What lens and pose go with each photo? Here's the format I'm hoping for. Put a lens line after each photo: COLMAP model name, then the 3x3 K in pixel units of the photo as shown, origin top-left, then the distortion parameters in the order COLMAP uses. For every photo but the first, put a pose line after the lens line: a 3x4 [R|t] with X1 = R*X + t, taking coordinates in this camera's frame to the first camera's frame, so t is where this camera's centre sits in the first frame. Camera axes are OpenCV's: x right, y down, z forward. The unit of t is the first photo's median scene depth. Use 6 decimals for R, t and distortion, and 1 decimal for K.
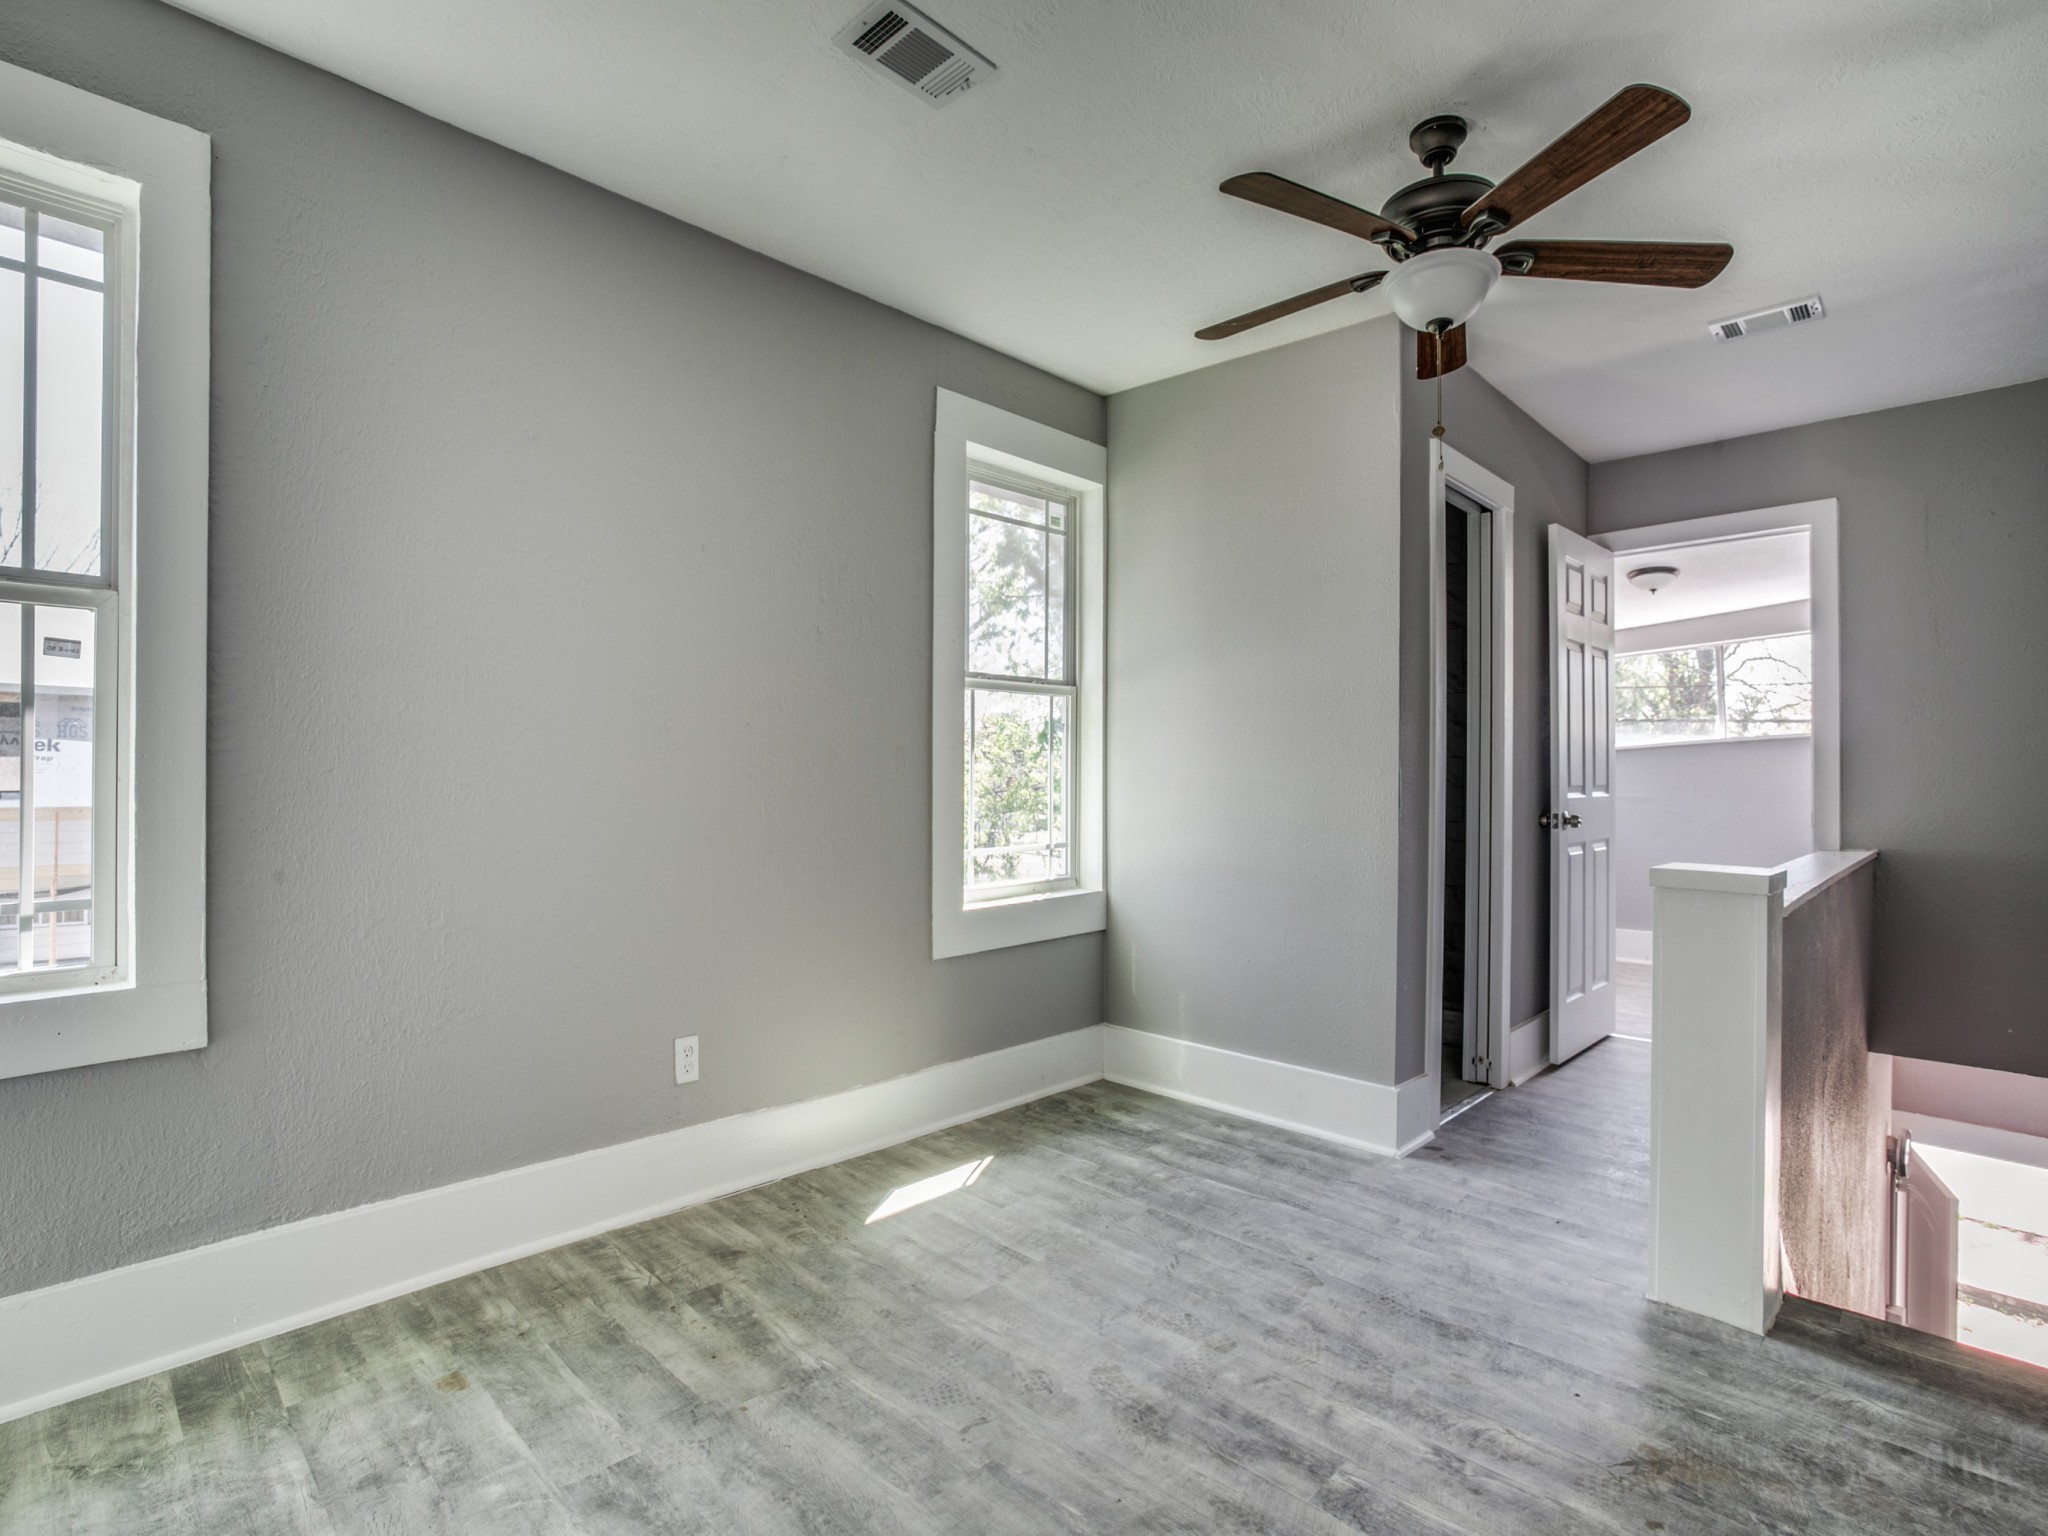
lens RADIAL K [[1018.7, 0, 1010.4], [0, 1018.7, 764.1], [0, 0, 1]] dist [-0.051532, 0.021022]
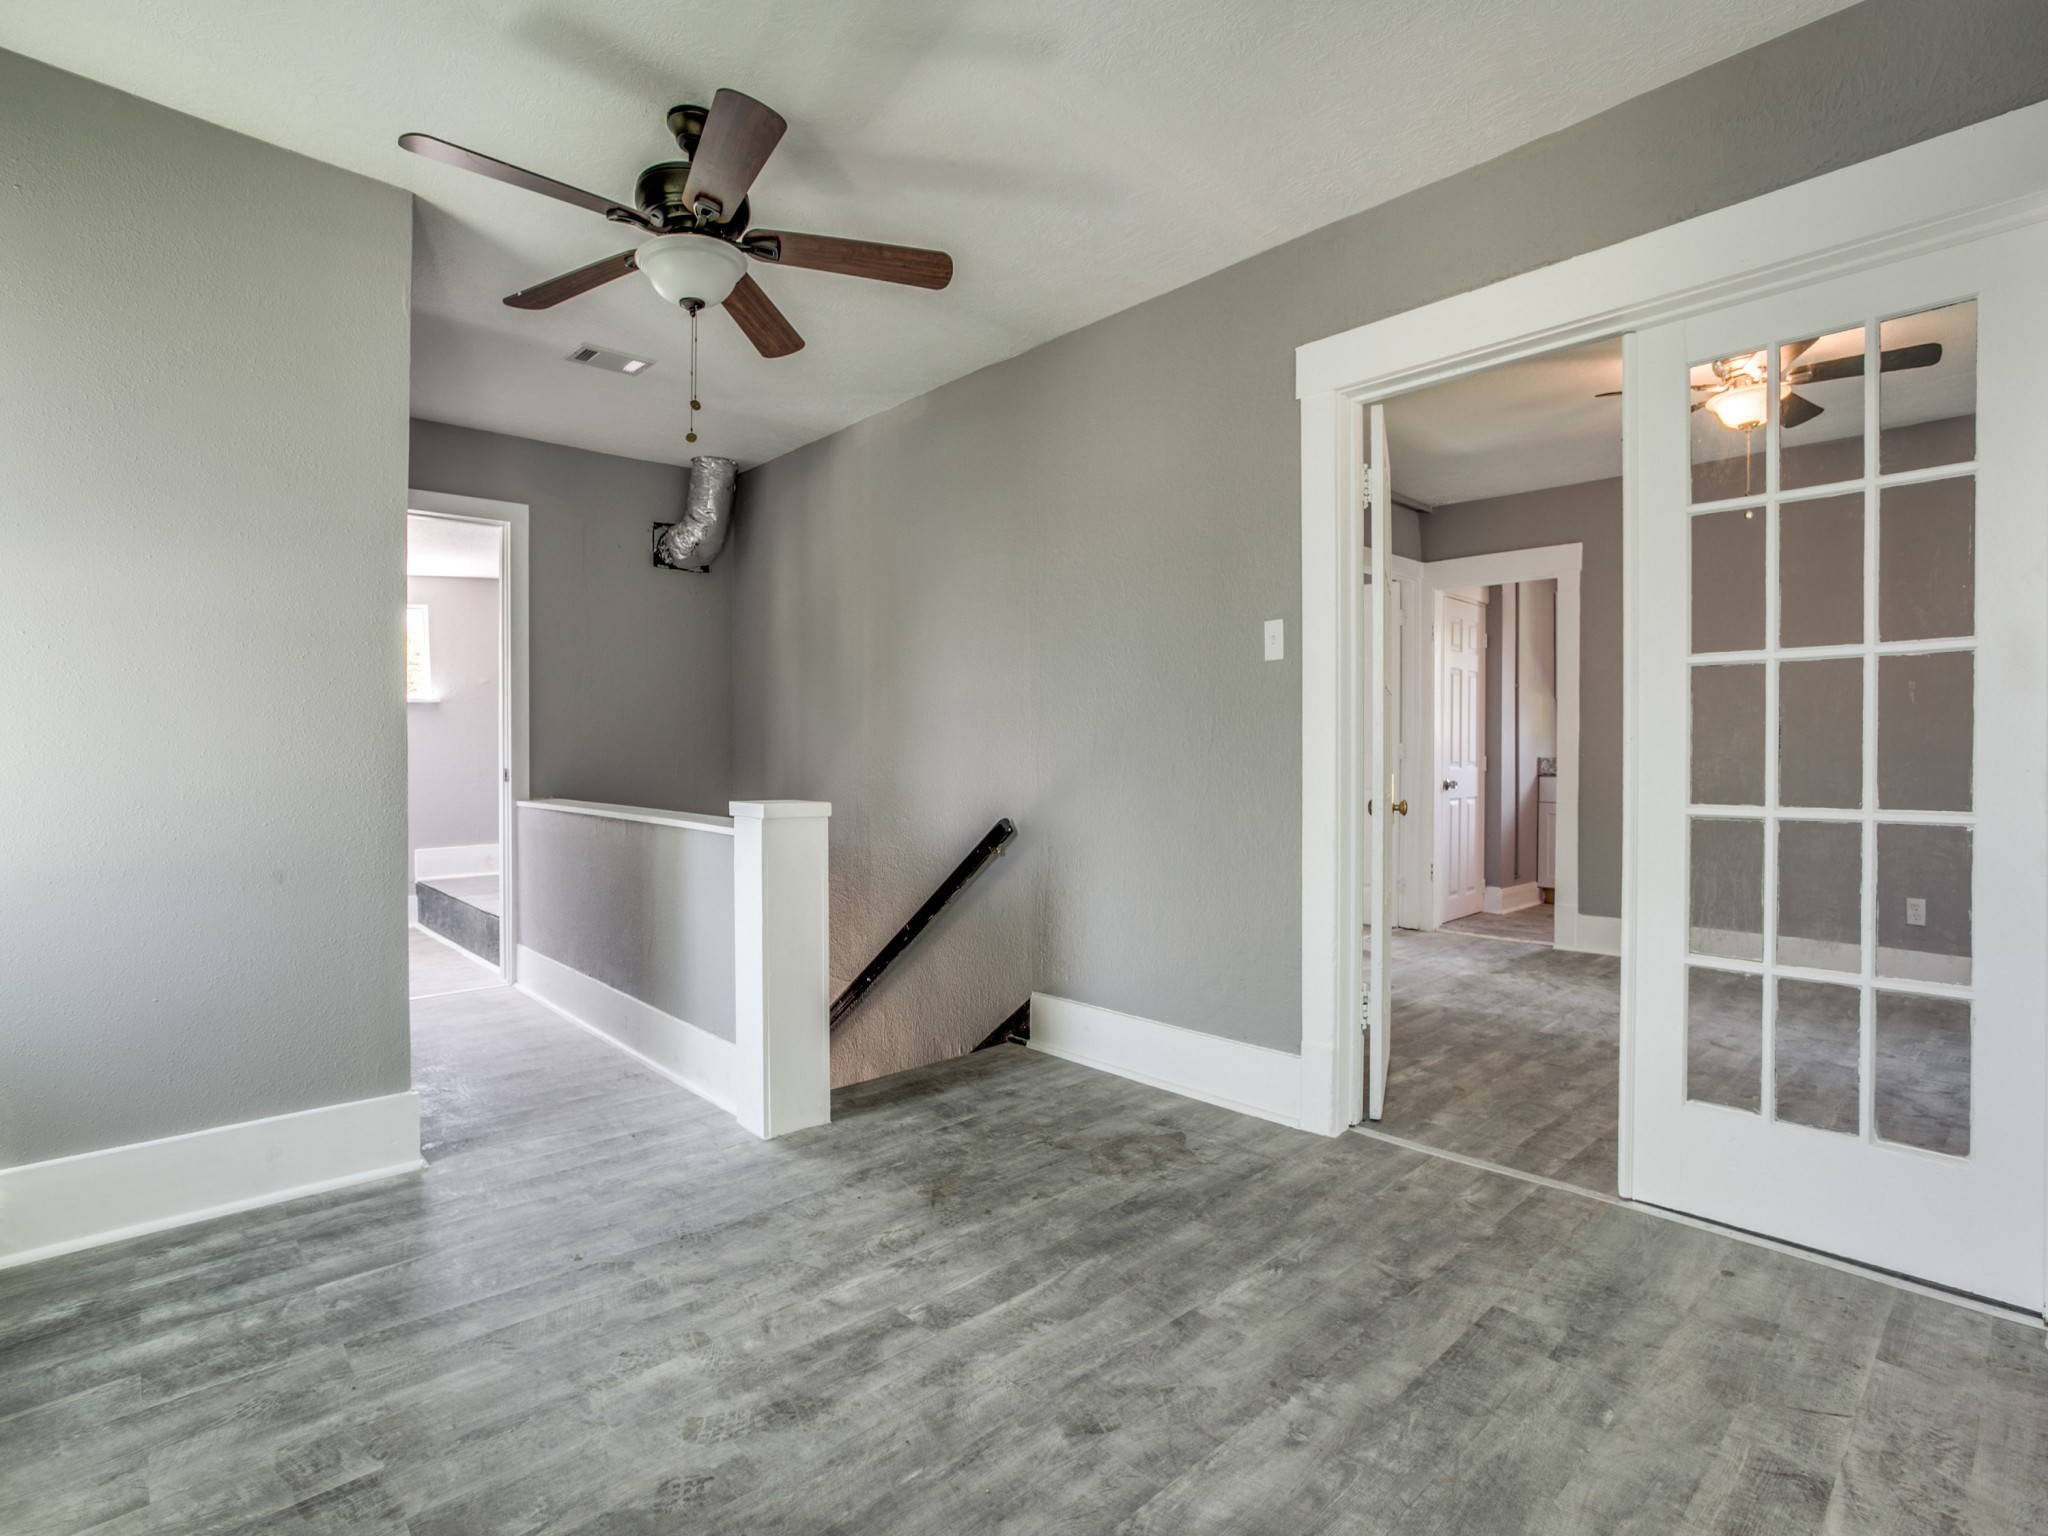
lens RADIAL K [[1018.7, 0, 1041.8], [0, 1018.7, 755.6], [0, 0, 1]] dist [-0.051532, 0.021022]
pose [[0.030365, -0.009980, 0.999489, -0.679390], [-0.012410, 0.999869, 0.010361, 0.025094], [-0.999462, -0.012718, 0.030237, 0.643475]]
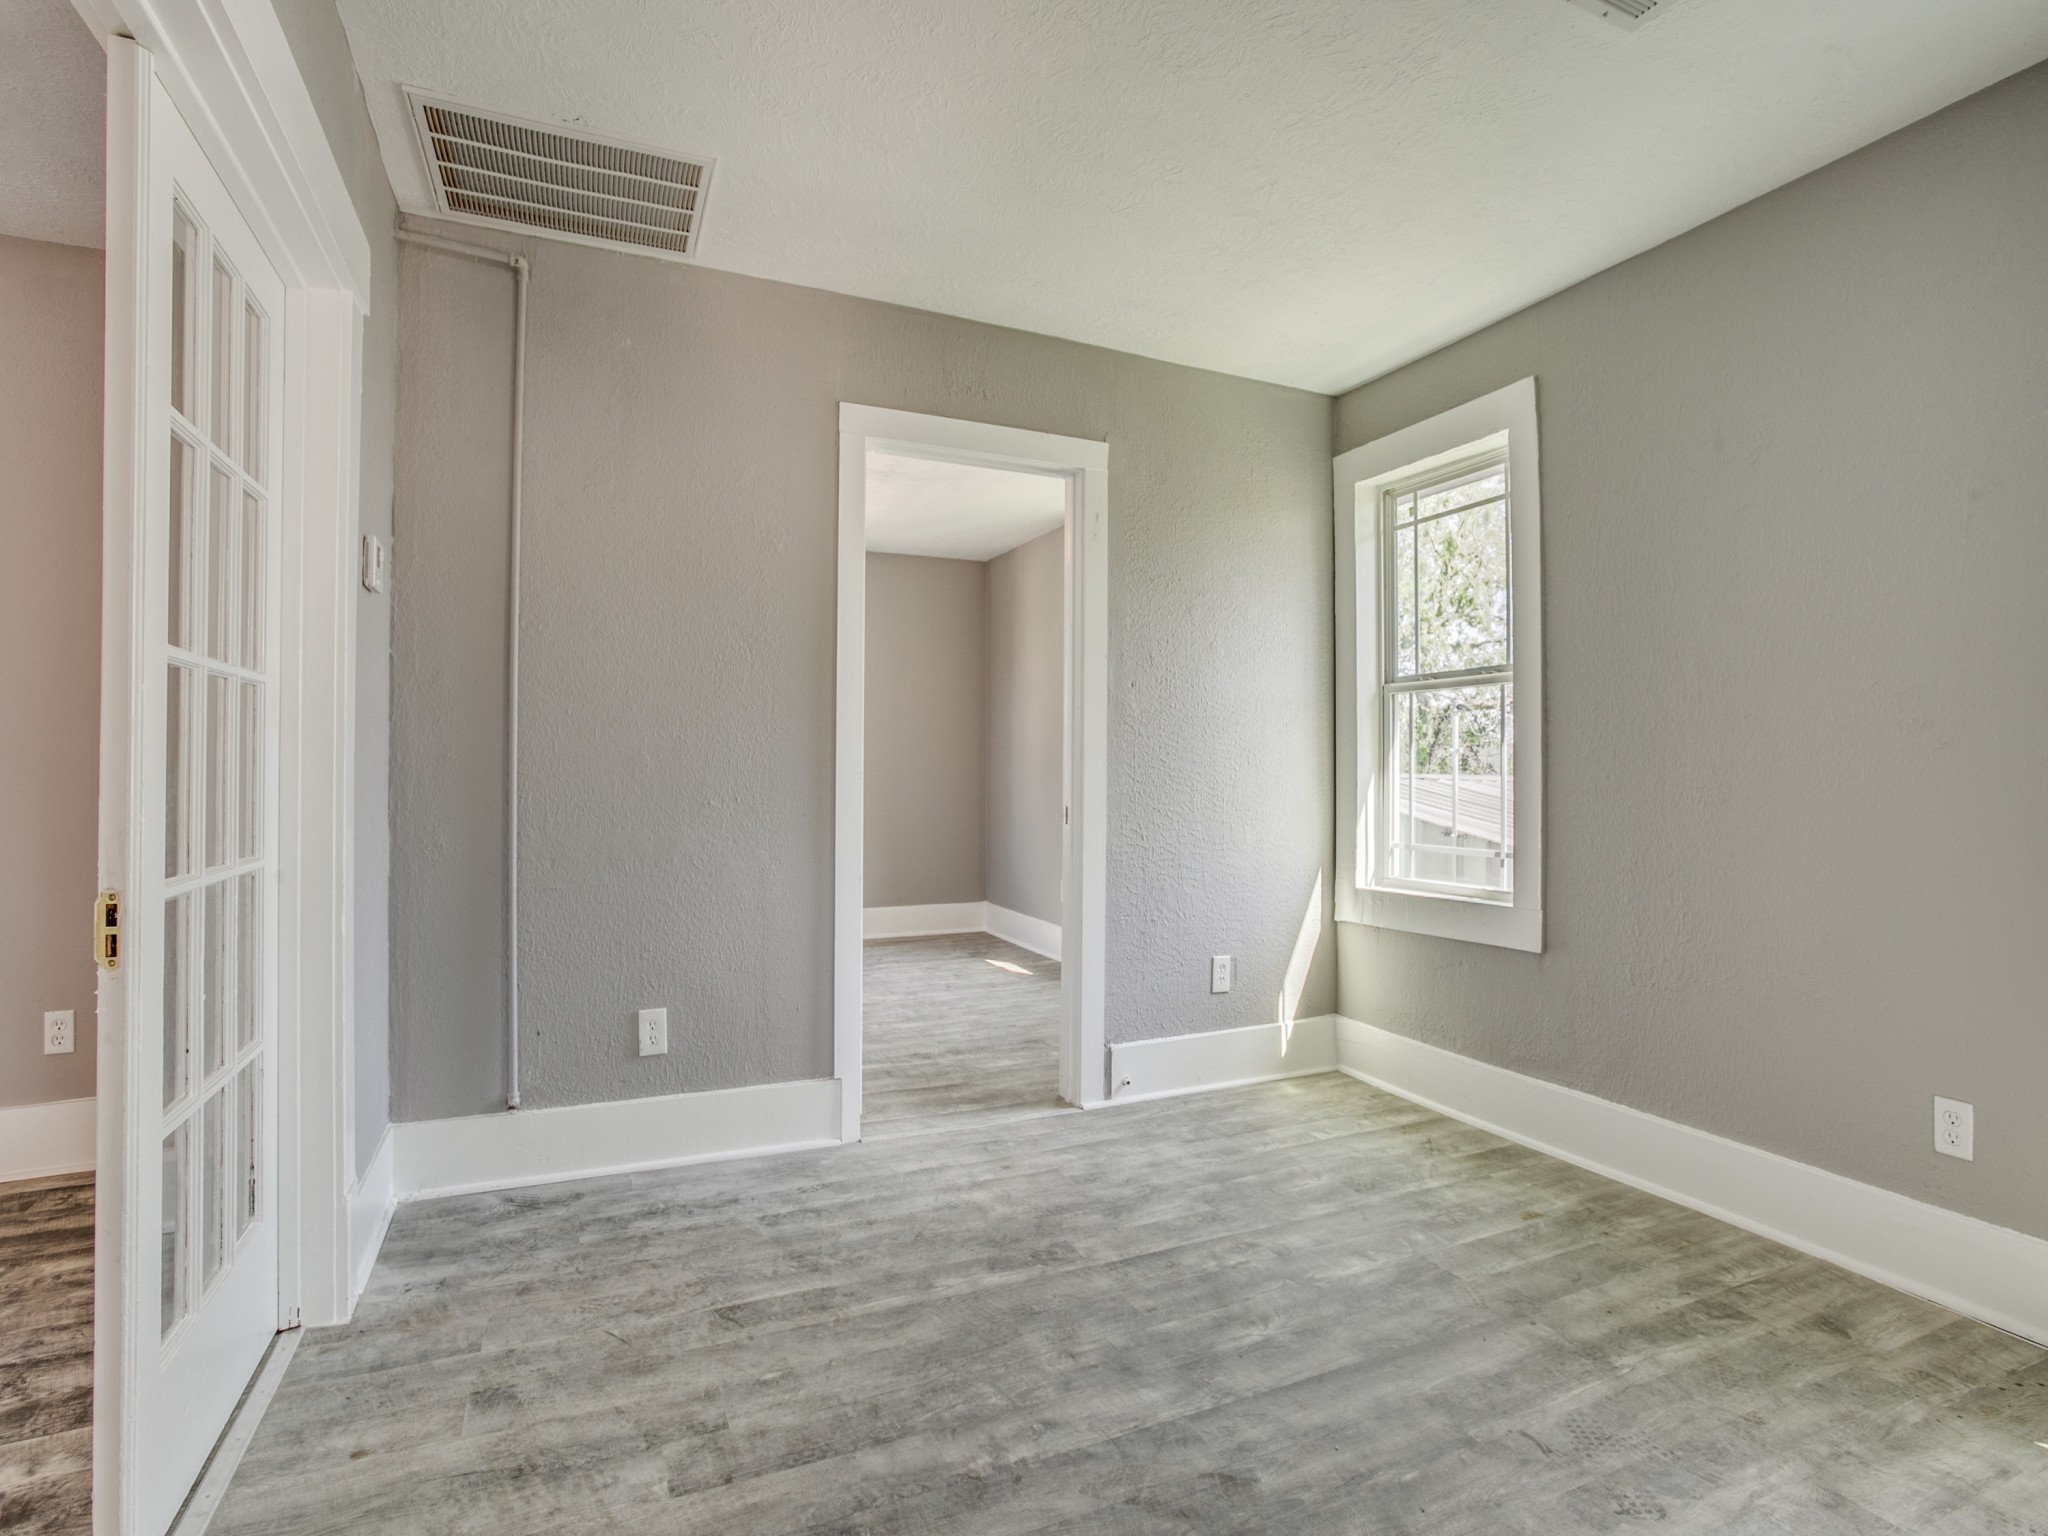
lens RADIAL K [[1018.7, 0, 1030.4], [0, 1018.7, 763.0], [0, 0, 1]] dist [-0.051532, 0.021022]
pose [[-0.356979, -0.021297, -0.933870, 0.899154], [0.001902, 0.999721, -0.023525, 0.019126], [0.934111, -0.010174, -0.356839, 0.760094]]
